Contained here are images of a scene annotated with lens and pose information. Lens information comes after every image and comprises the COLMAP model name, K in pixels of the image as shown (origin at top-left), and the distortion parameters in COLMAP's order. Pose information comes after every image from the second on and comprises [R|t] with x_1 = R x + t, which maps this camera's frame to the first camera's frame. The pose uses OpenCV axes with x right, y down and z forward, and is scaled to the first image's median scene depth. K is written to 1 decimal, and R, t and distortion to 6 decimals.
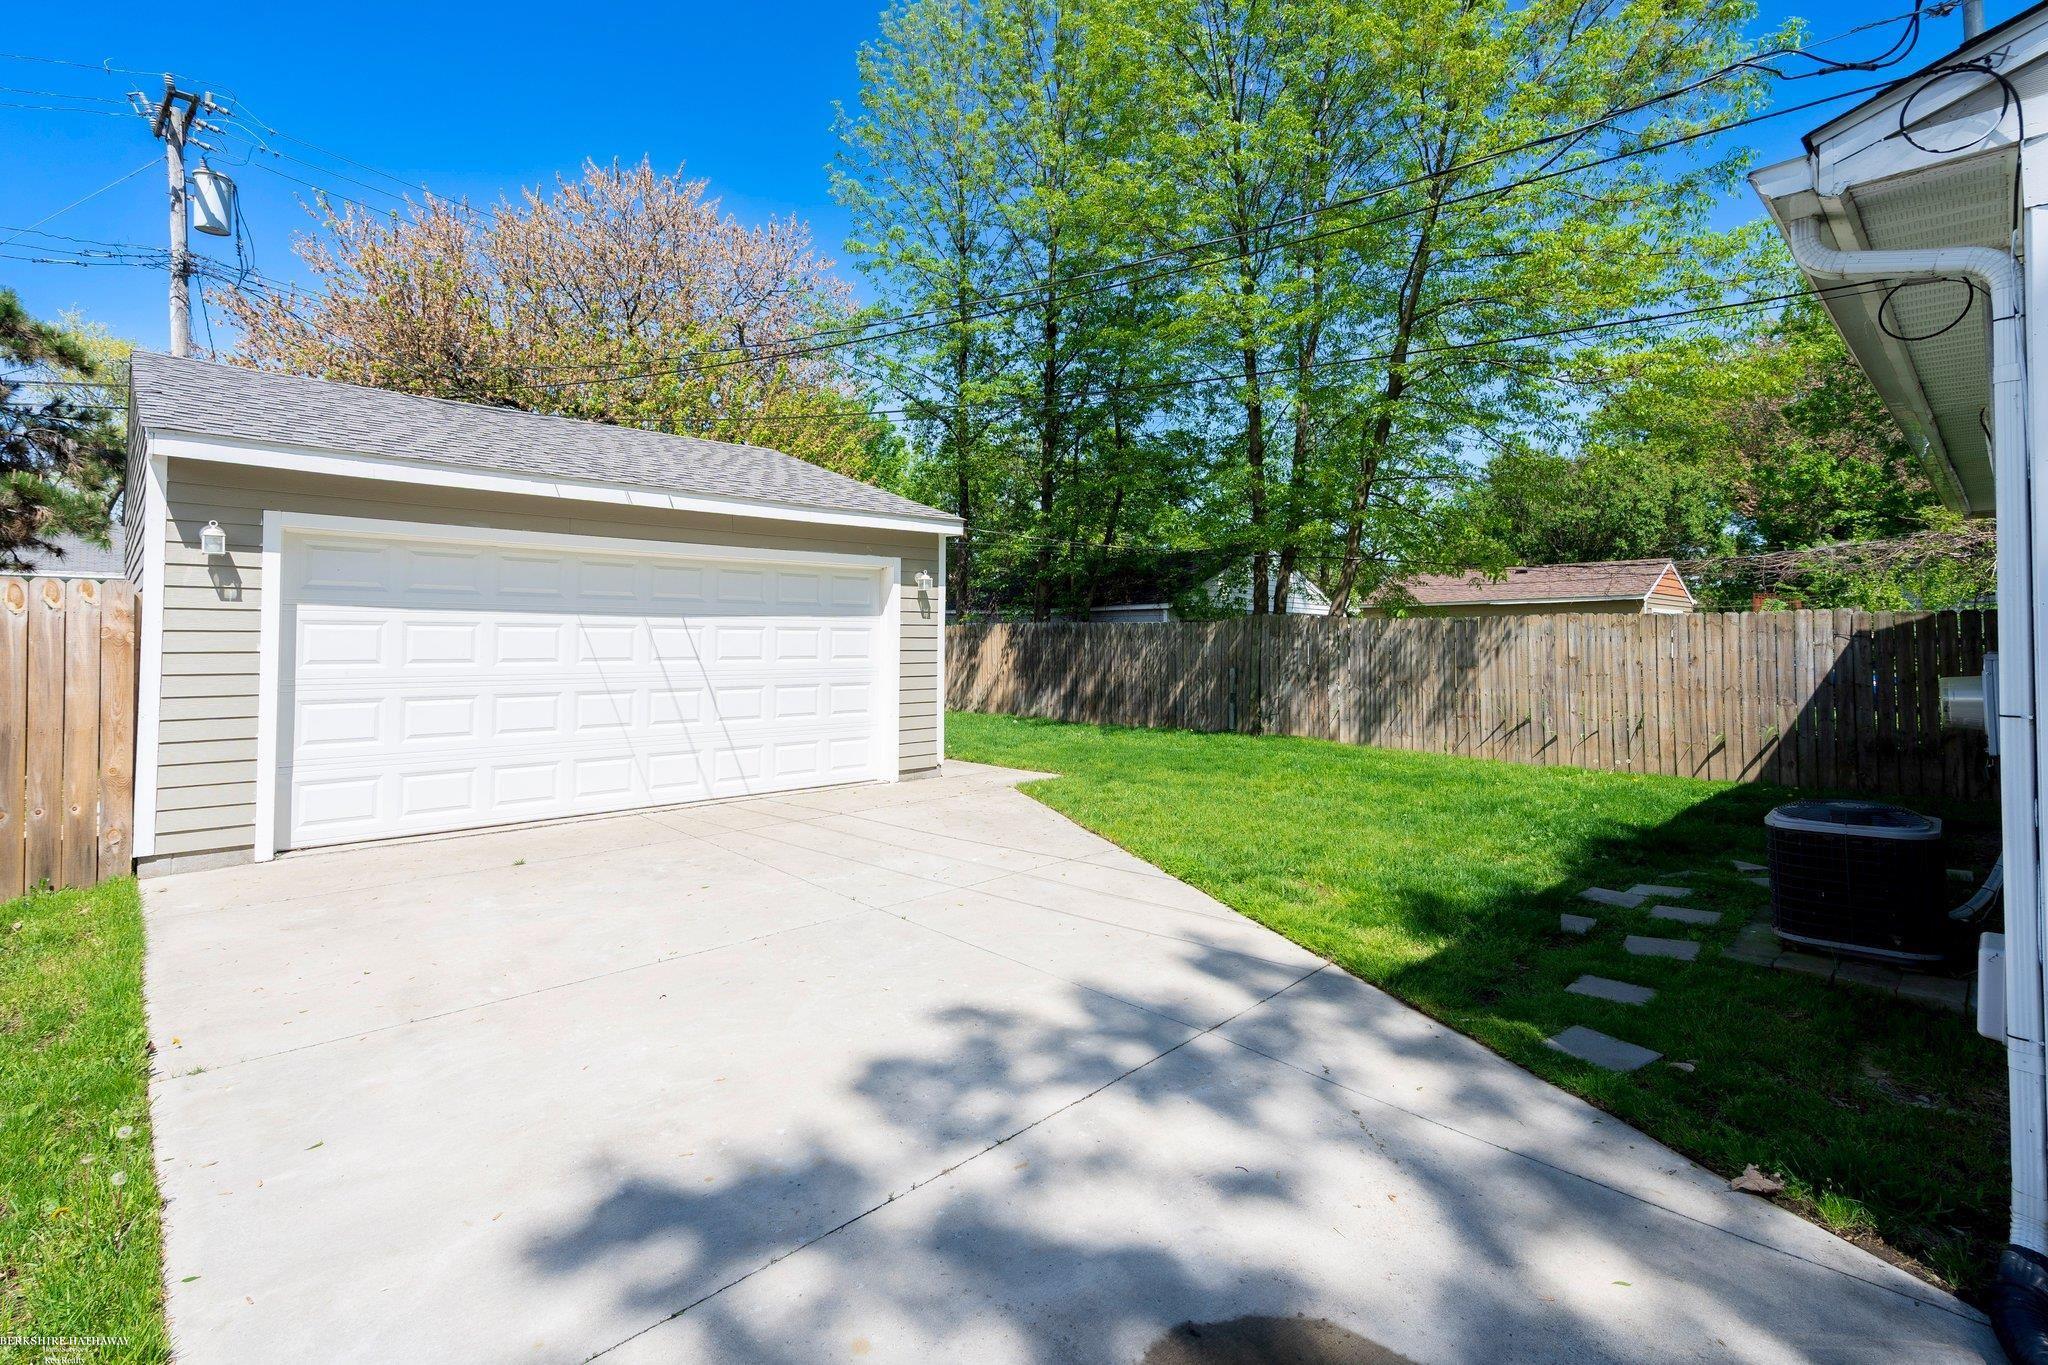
lens RADIAL K [[958.8, 0, 1028.5], [0, 958.8, 609.8], [0, 0, 1]] dist [0.002193, 0.000424]
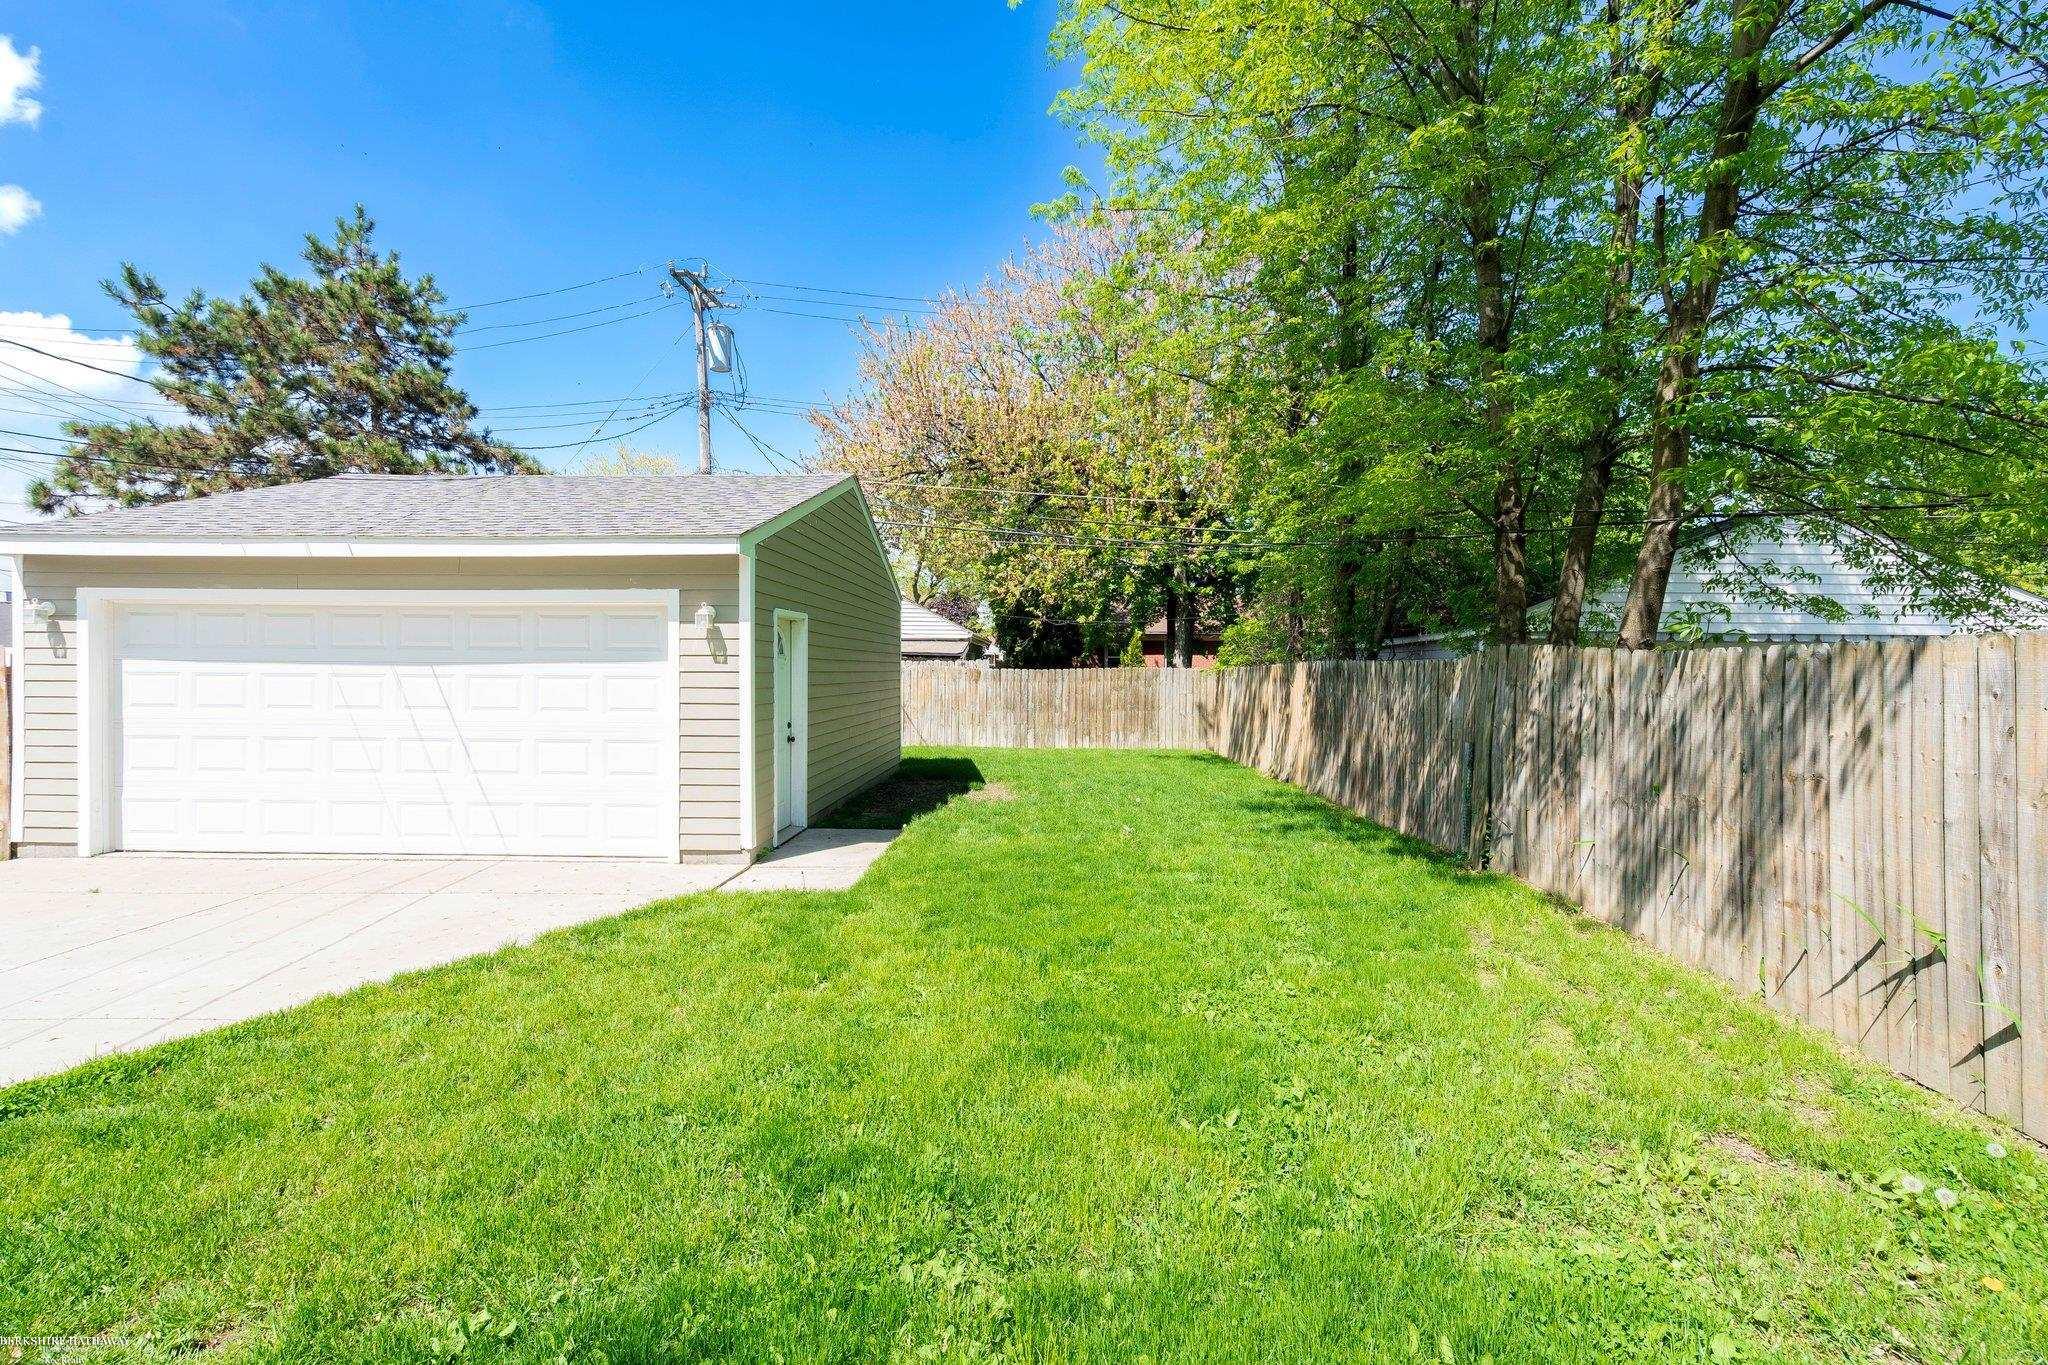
lens RADIAL K [[945.2, 0, 1074.1], [0, 945.2, 662.9], [0, 0, 1]] dist [0.003535, 0.000537]
pose [[0.694597, -0.003136, -0.719392, 0.680715], [0.018892, 0.999725, 0.013883, 0.003322], [0.719151, -0.023234, 0.694465, 0.684880]]
